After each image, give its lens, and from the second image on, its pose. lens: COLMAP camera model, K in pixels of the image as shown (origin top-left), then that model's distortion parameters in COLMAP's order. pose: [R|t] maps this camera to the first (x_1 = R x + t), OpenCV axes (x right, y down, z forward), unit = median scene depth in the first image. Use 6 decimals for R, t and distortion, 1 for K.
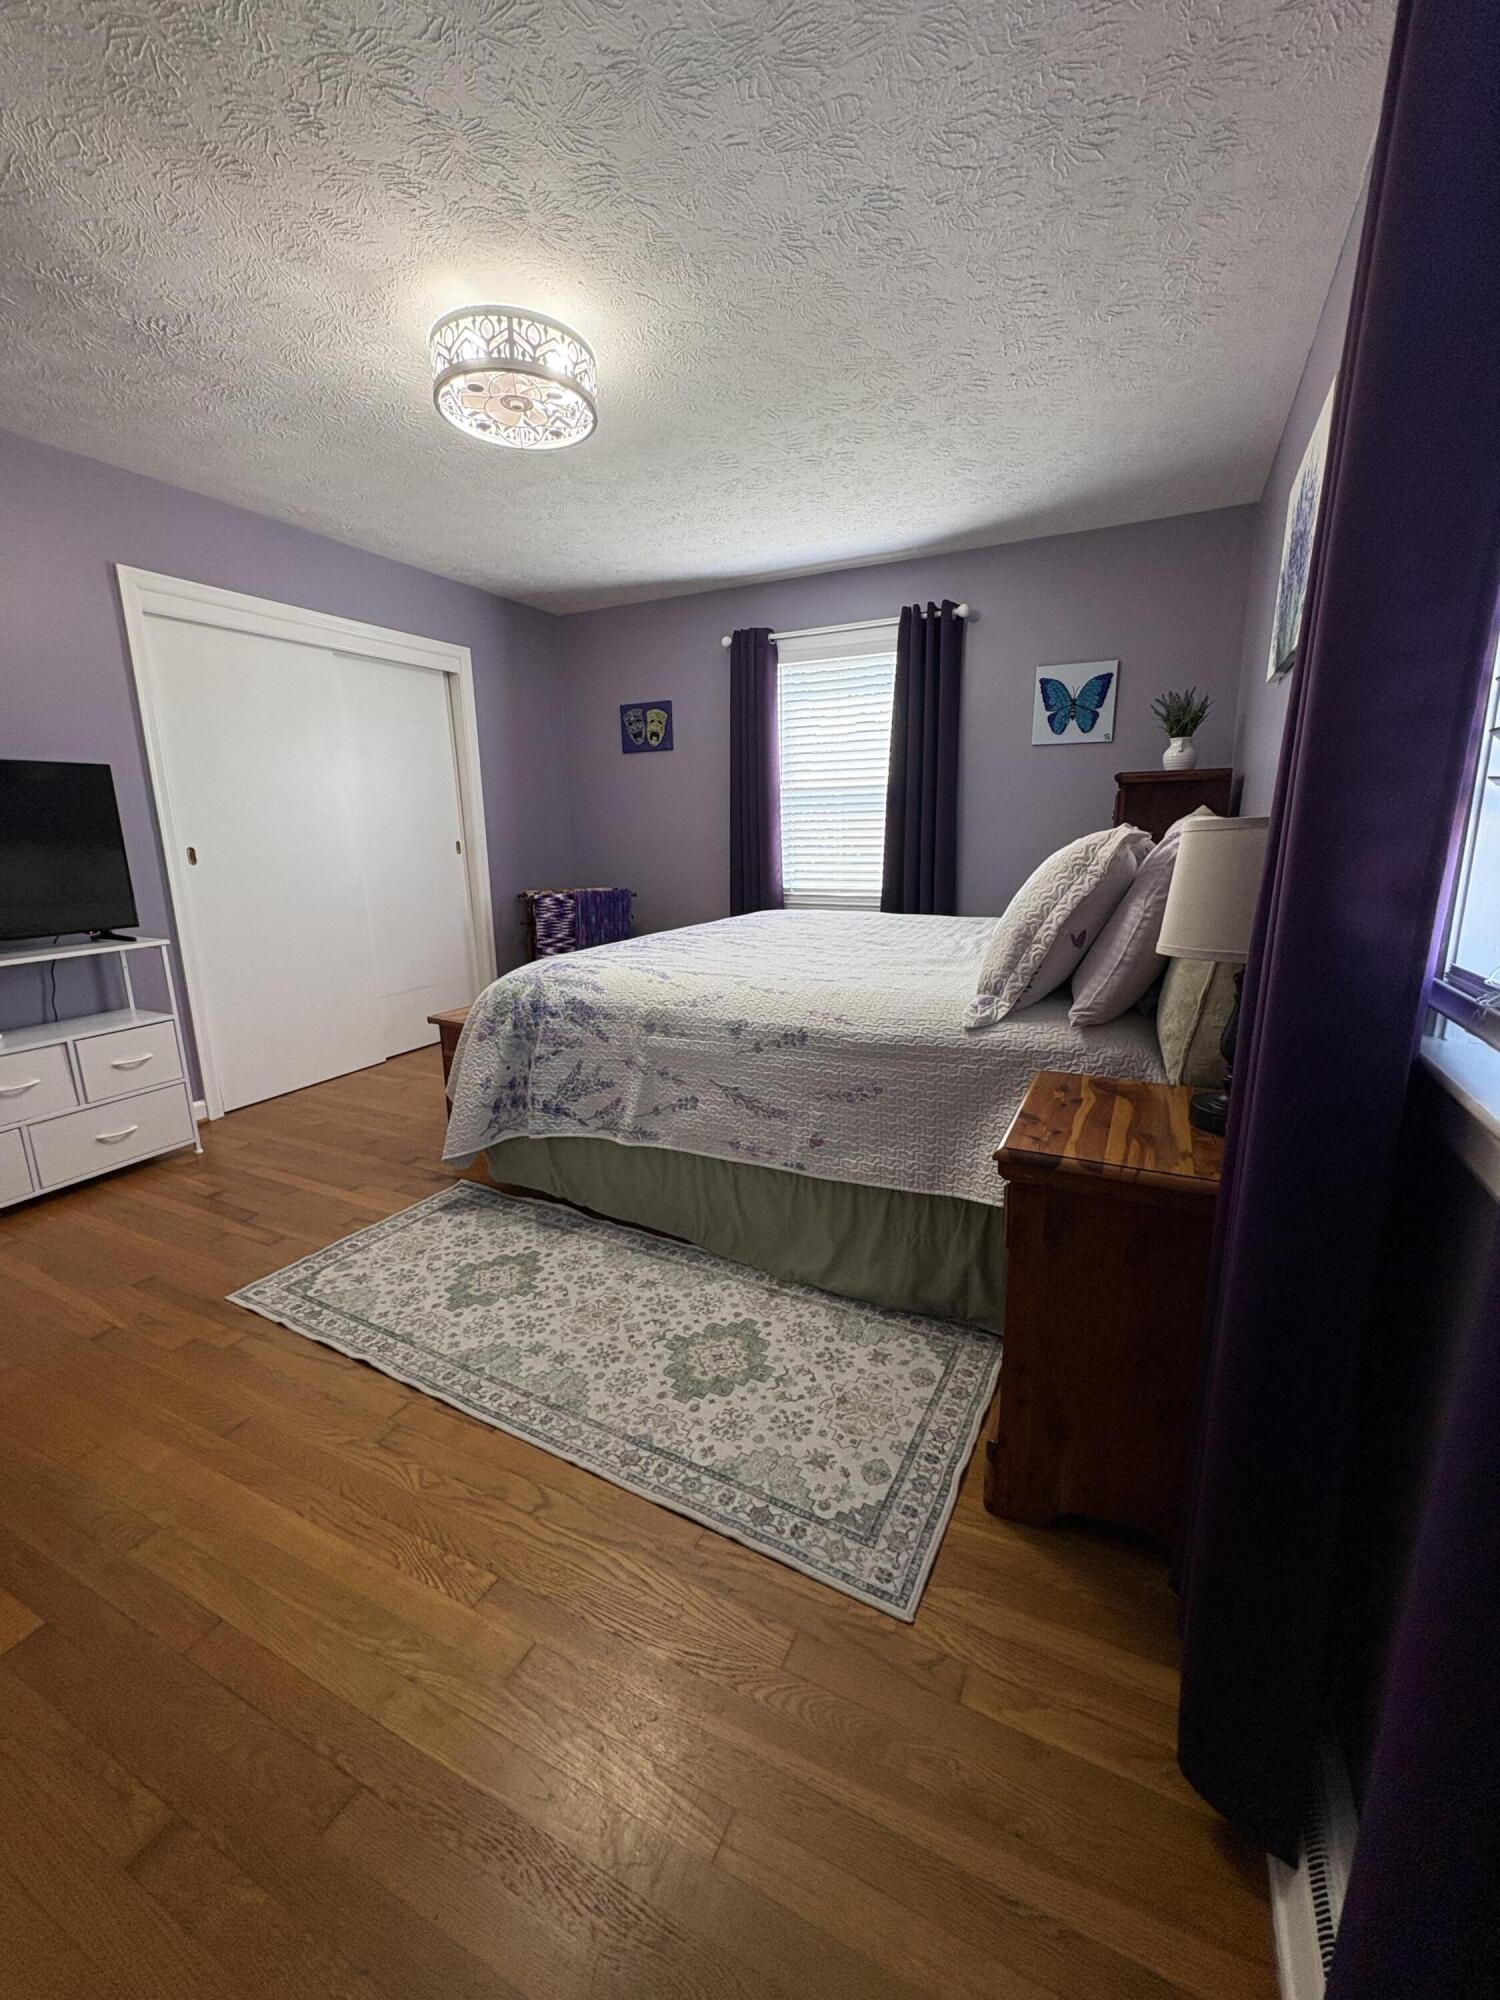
lens RADIAL K [[797.1, 0, 755.5], [0, 797.1, 998.7], [0, 0, 1]] dist [-0.001183, -0.000181]
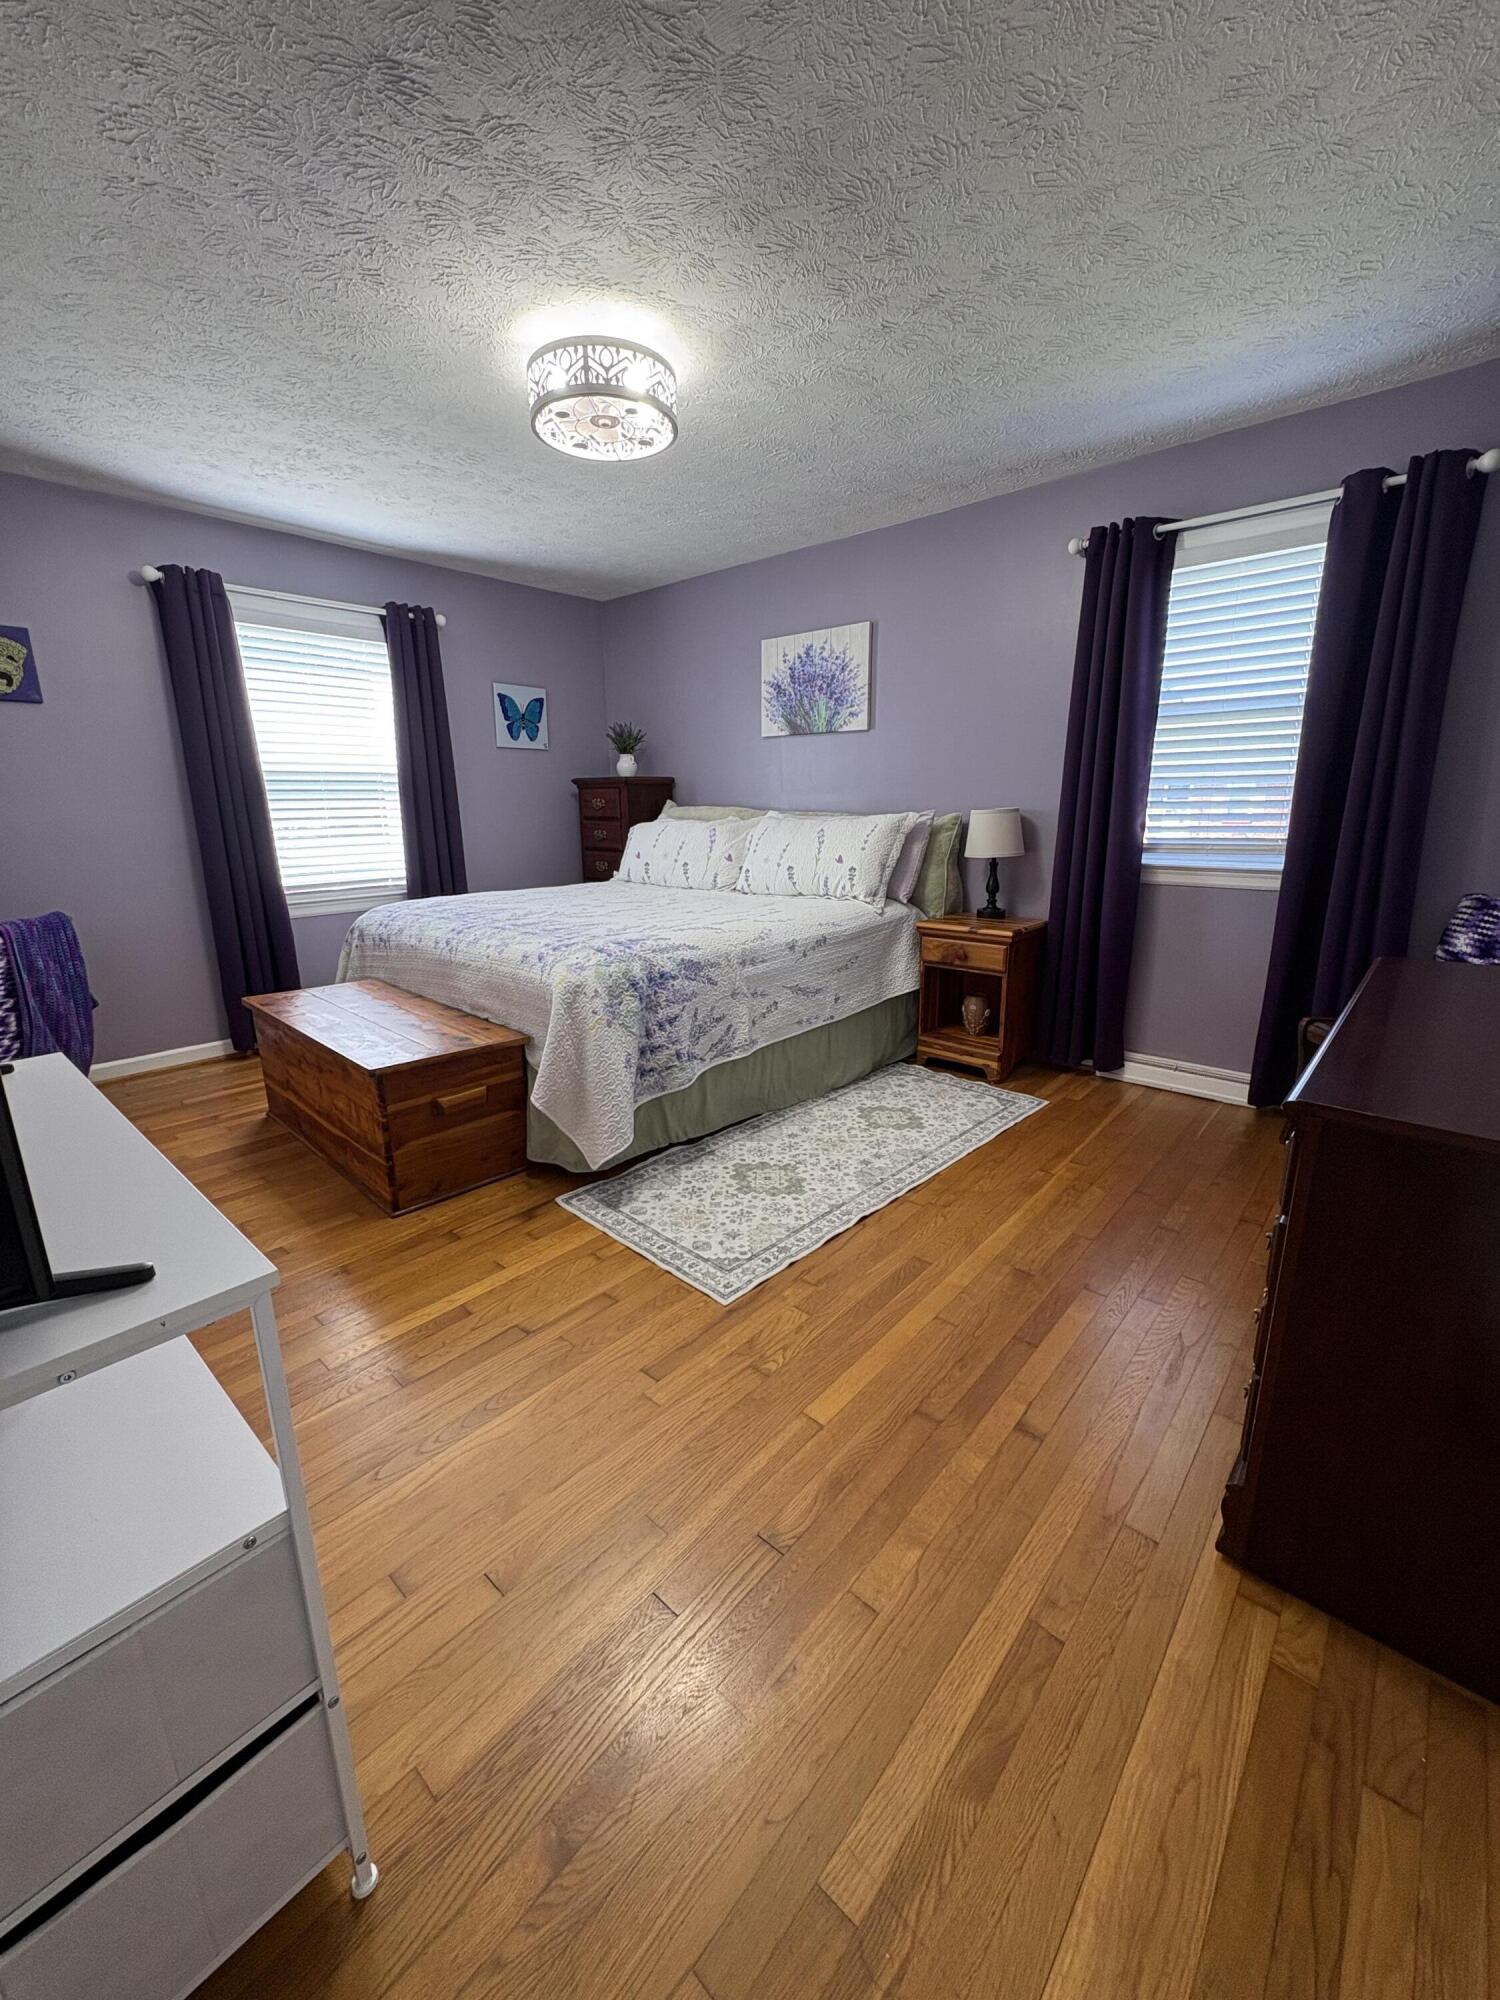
lens RADIAL K [[797.1, 0, 751.4], [0, 797.1, 997.1], [0, 0, 1]] dist [-0.001183, -0.000181]
pose [[0.263040, -0.219263, 0.939539, -1.413832], [0.208108, 0.963802, 0.166662, -0.131078], [-0.942073, 0.151687, 0.299149, 0.597725]]
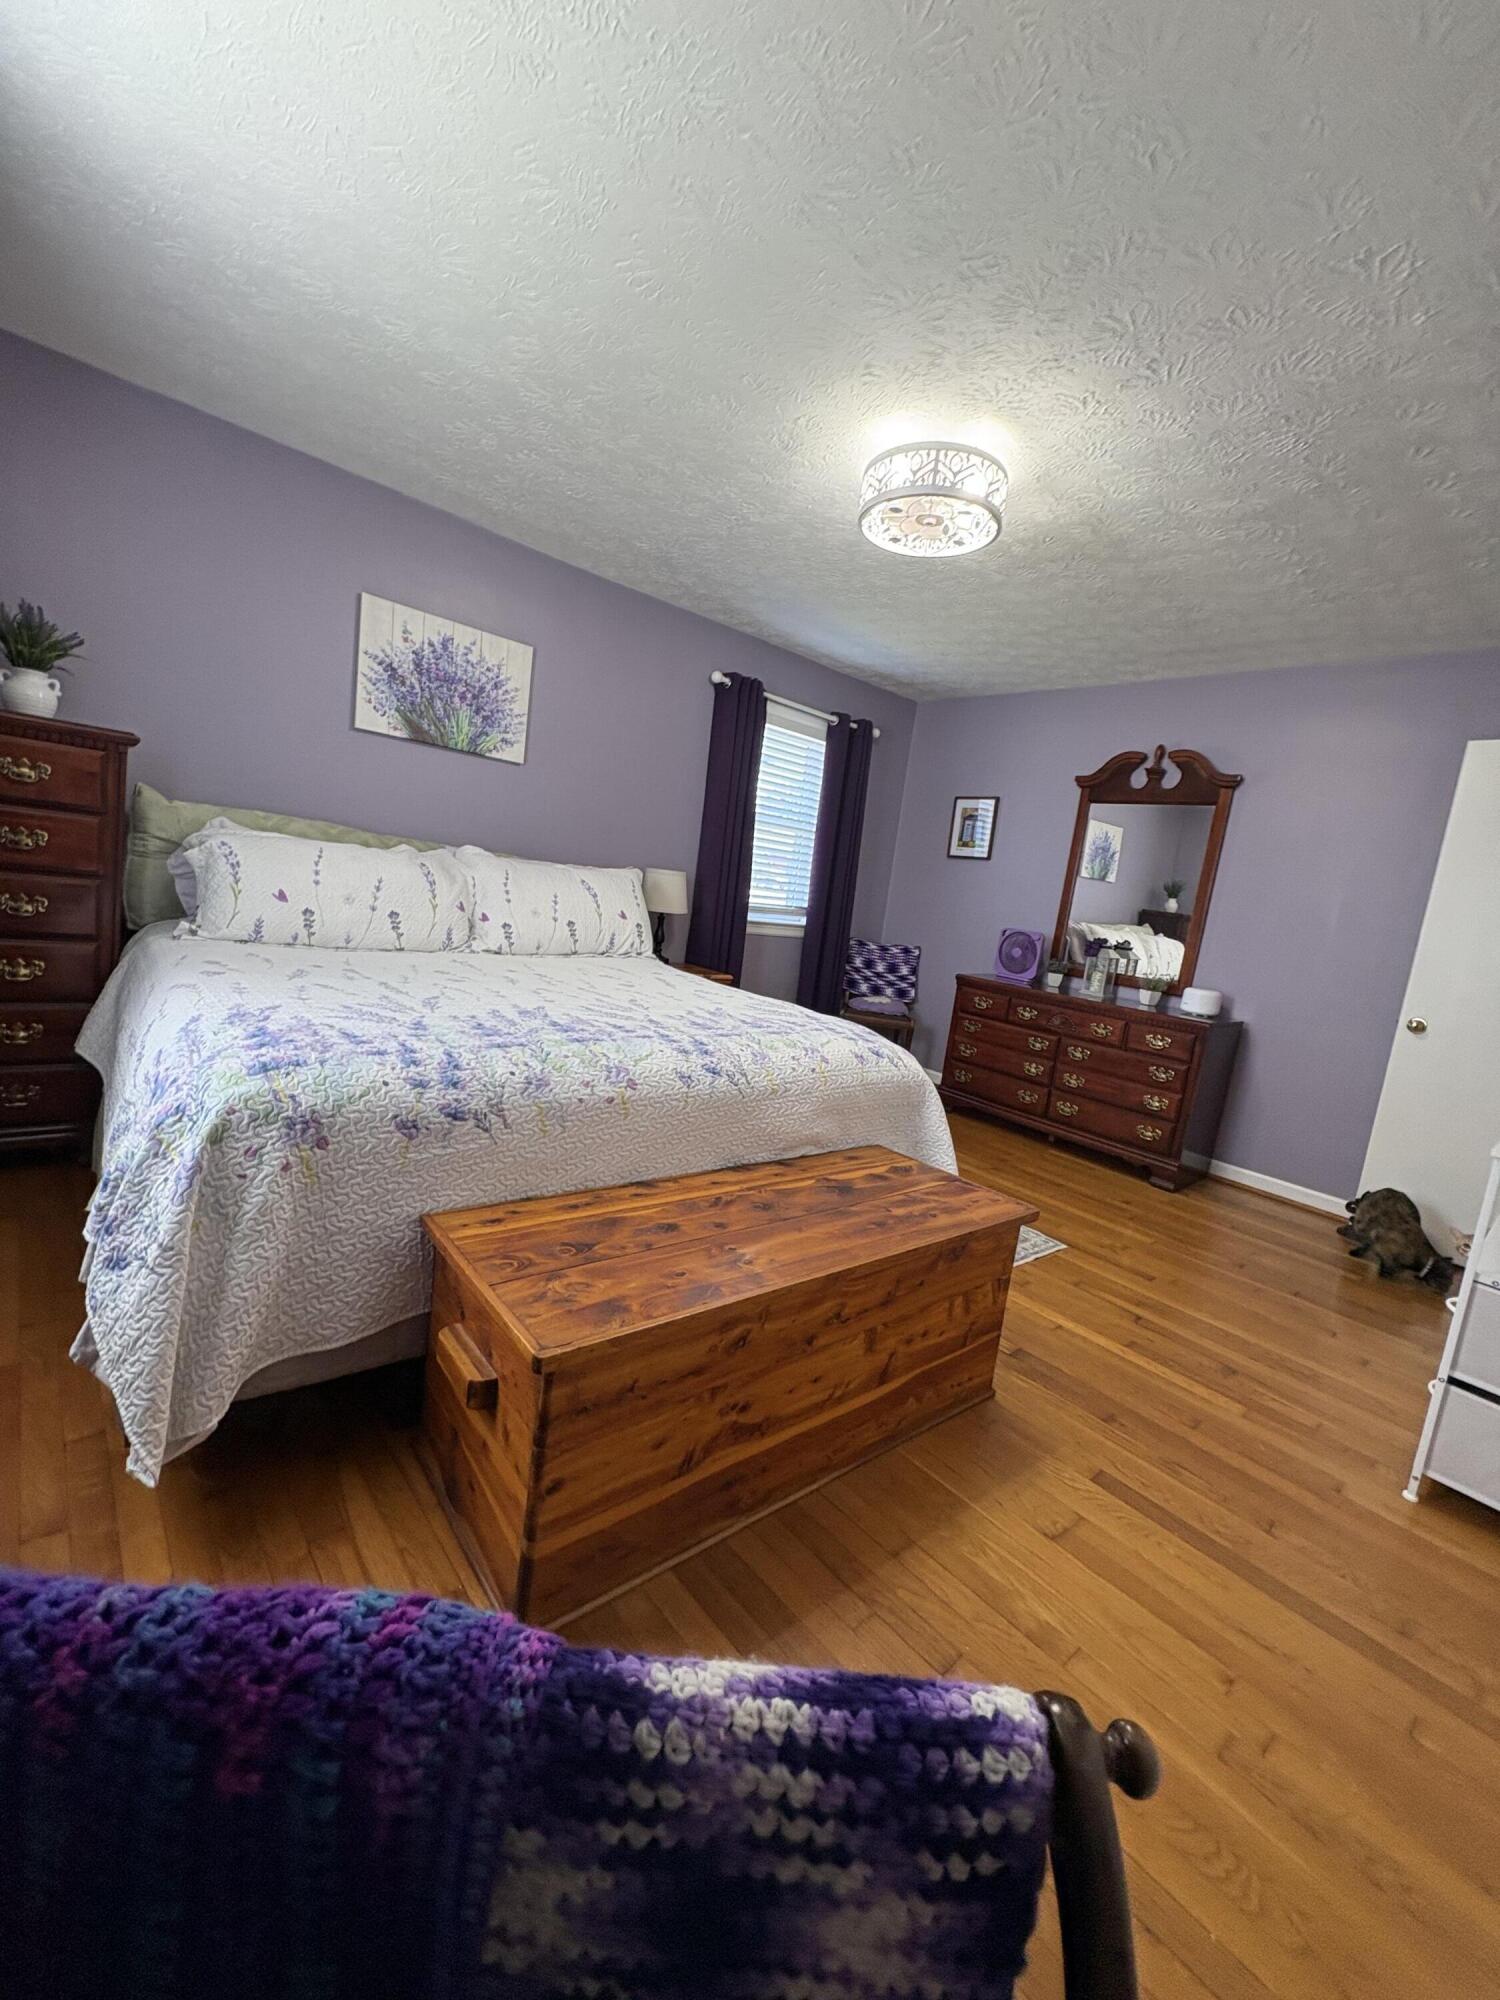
lens RADIAL K [[797.1, 0, 746.3], [0, 797.1, 1001.6], [0, 0, 1]] dist [-0.001183, -0.000181]
pose [[-0.915093, -0.167148, 0.366969, -0.563480], [-0.038221, 0.941901, 0.333709, -0.482073], [-0.401427, 0.291349, -0.868316, 2.261425]]
